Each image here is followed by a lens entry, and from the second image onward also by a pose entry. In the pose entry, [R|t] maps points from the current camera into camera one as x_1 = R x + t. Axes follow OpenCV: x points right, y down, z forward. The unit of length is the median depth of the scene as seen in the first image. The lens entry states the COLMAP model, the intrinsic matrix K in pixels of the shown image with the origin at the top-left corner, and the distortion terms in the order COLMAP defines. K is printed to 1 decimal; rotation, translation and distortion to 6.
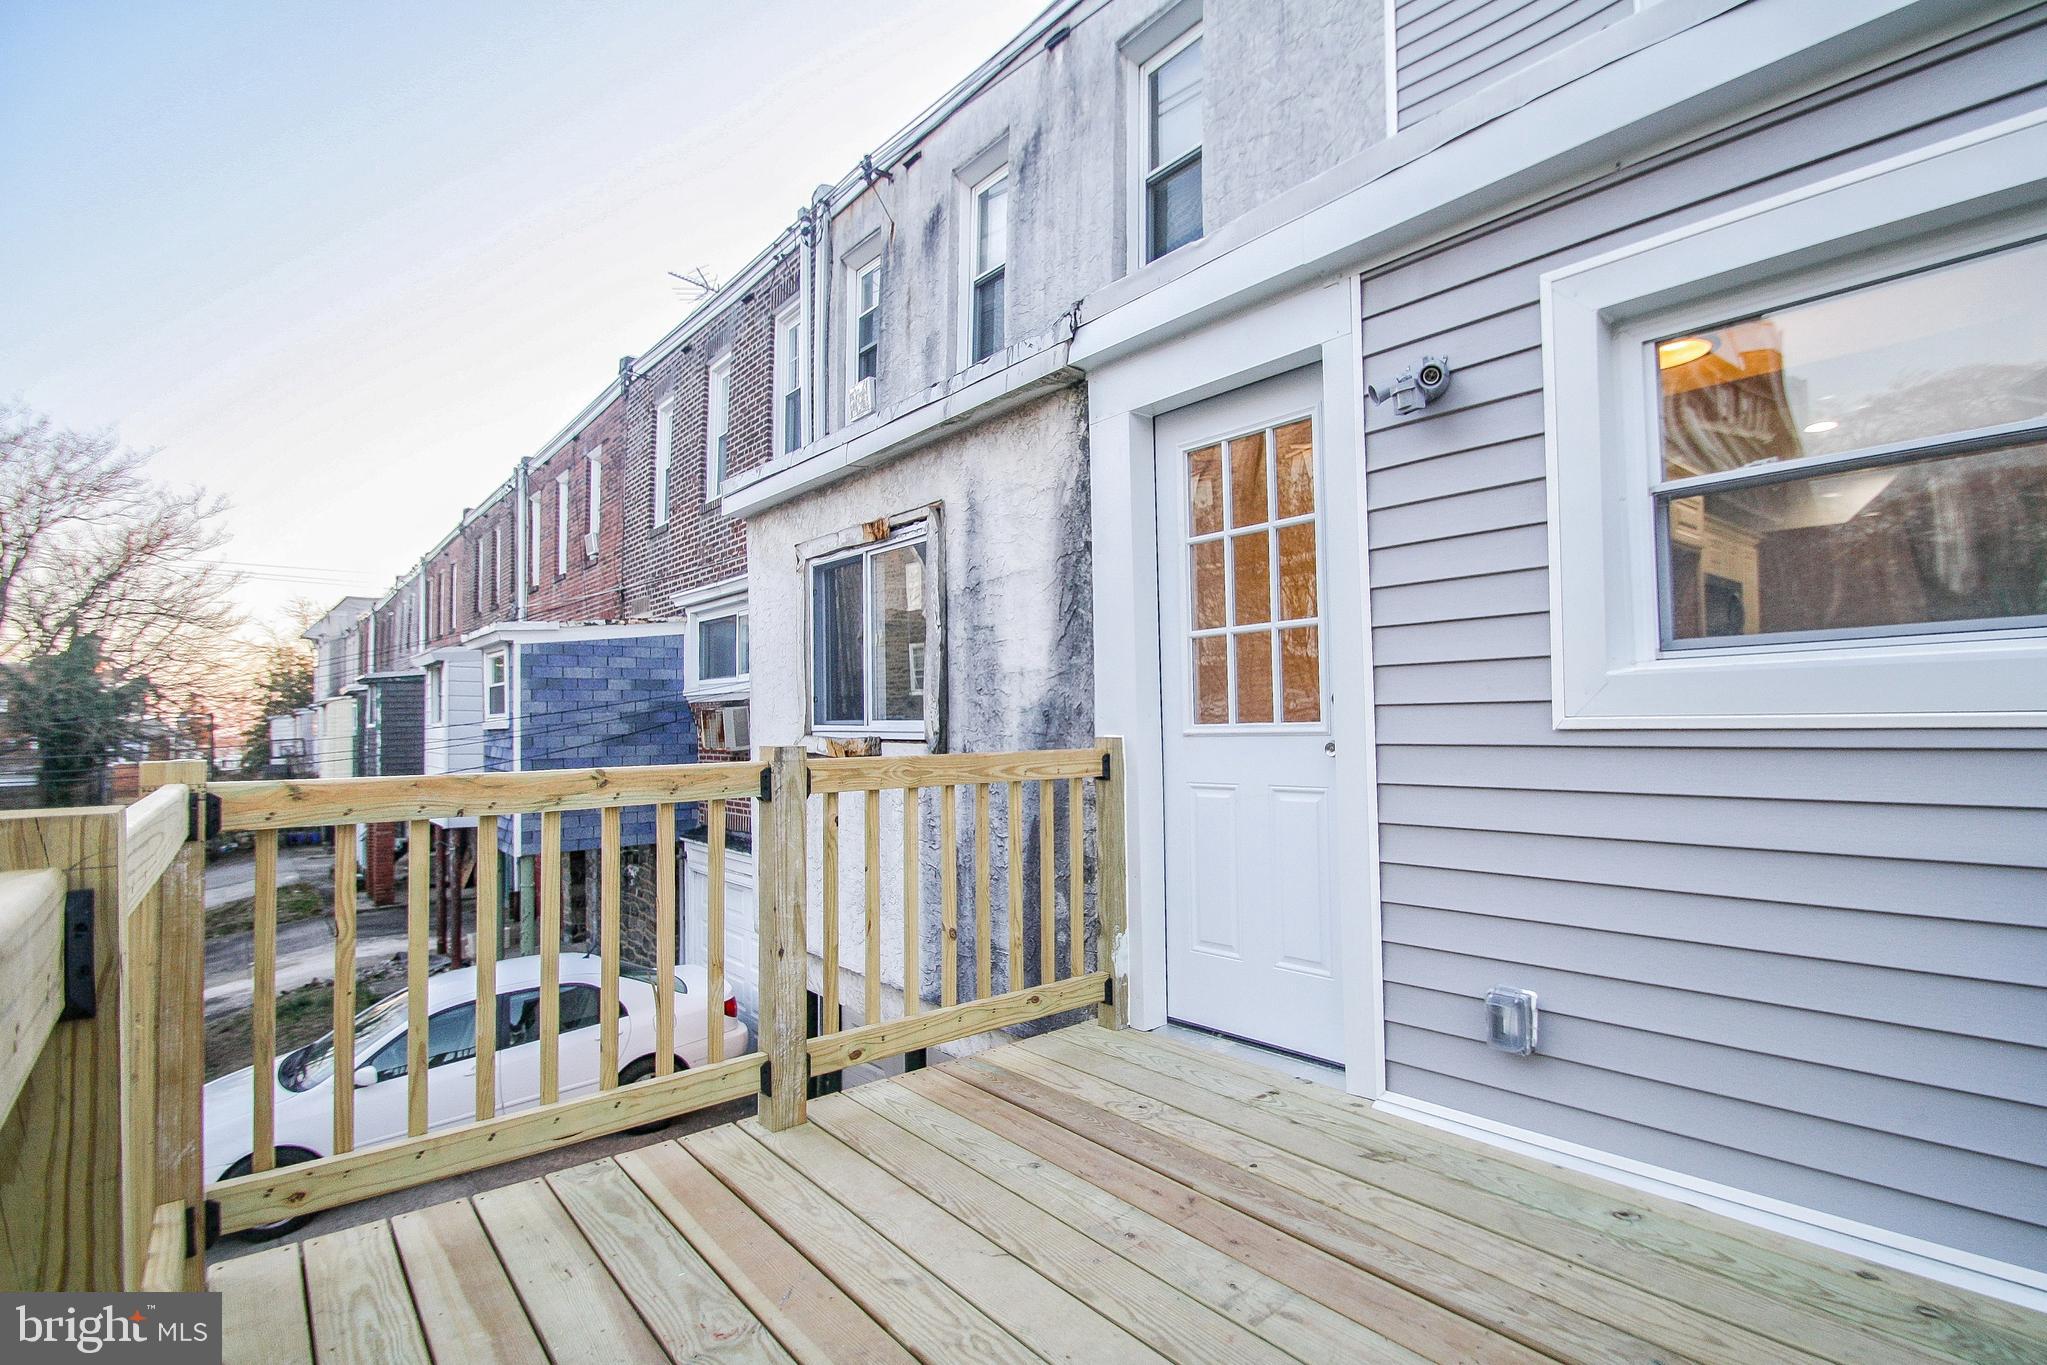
lens RADIAL K [[959.9, 0, 1048.3], [0, 959.9, 684.0], [0, 0, 1]] dist [-0.000665, -0.010223]
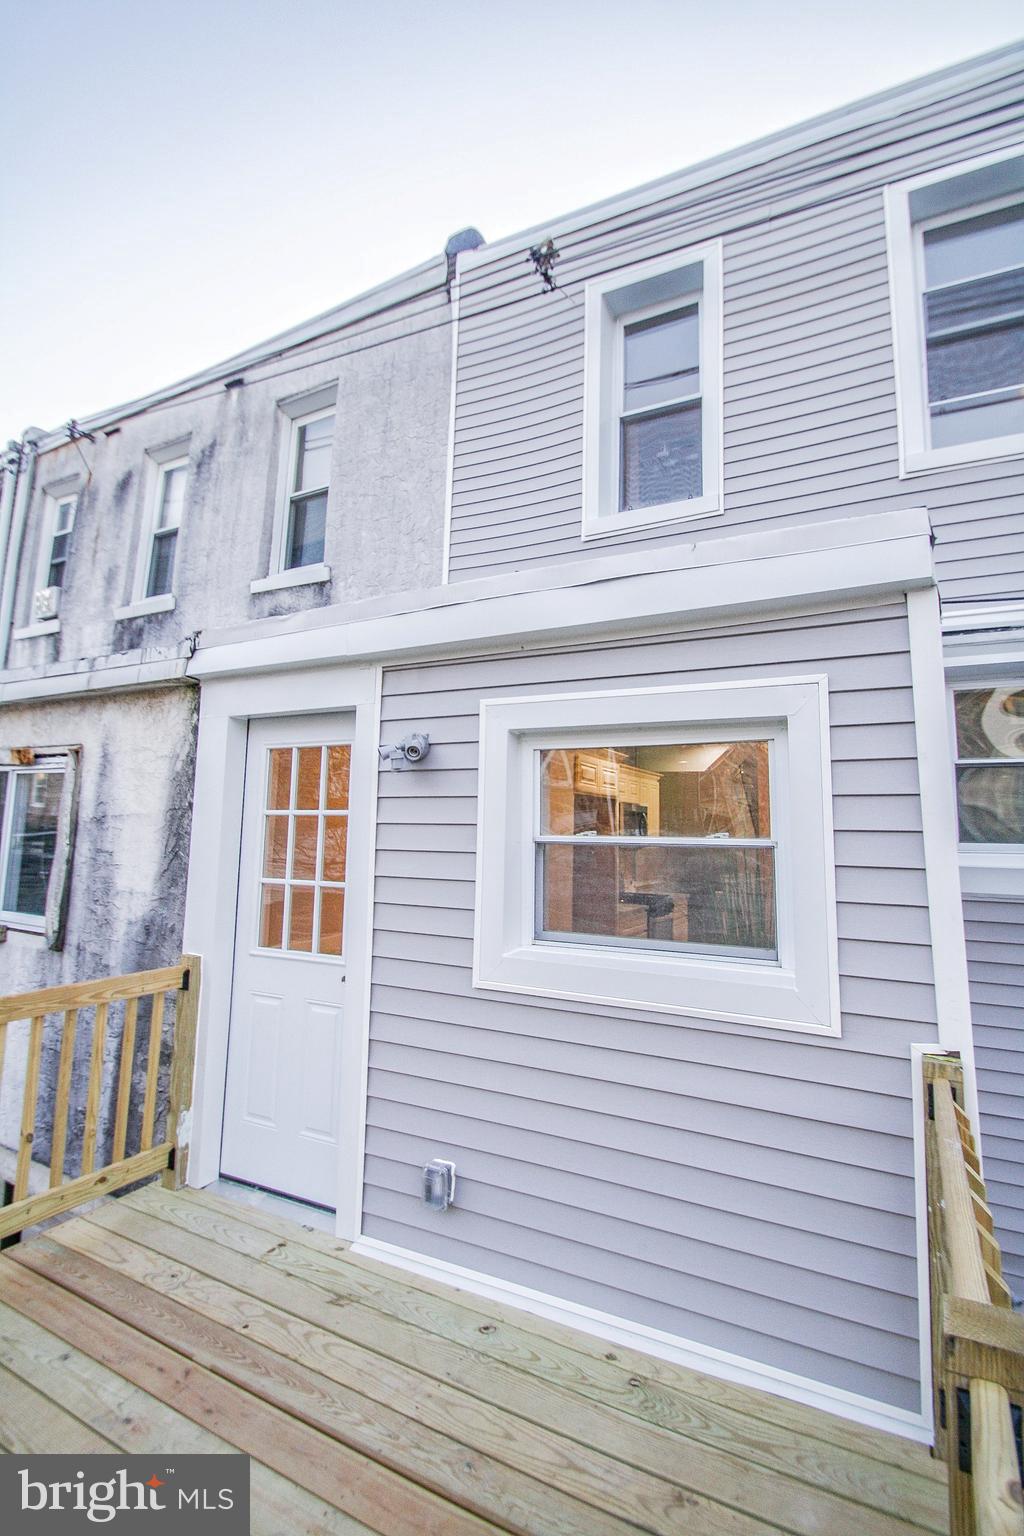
lens RADIAL K [[720.3, 0, 512.5], [0, 720.3, 701.0], [0, 0, 1]] dist [-0.000665, -0.010223]
pose [[0.931747, 0.088925, 0.352051, 0.092750], [-0.052983, 0.992467, -0.110462, -0.201552], [-0.359222, 0.084270, 0.929440, -0.106173]]
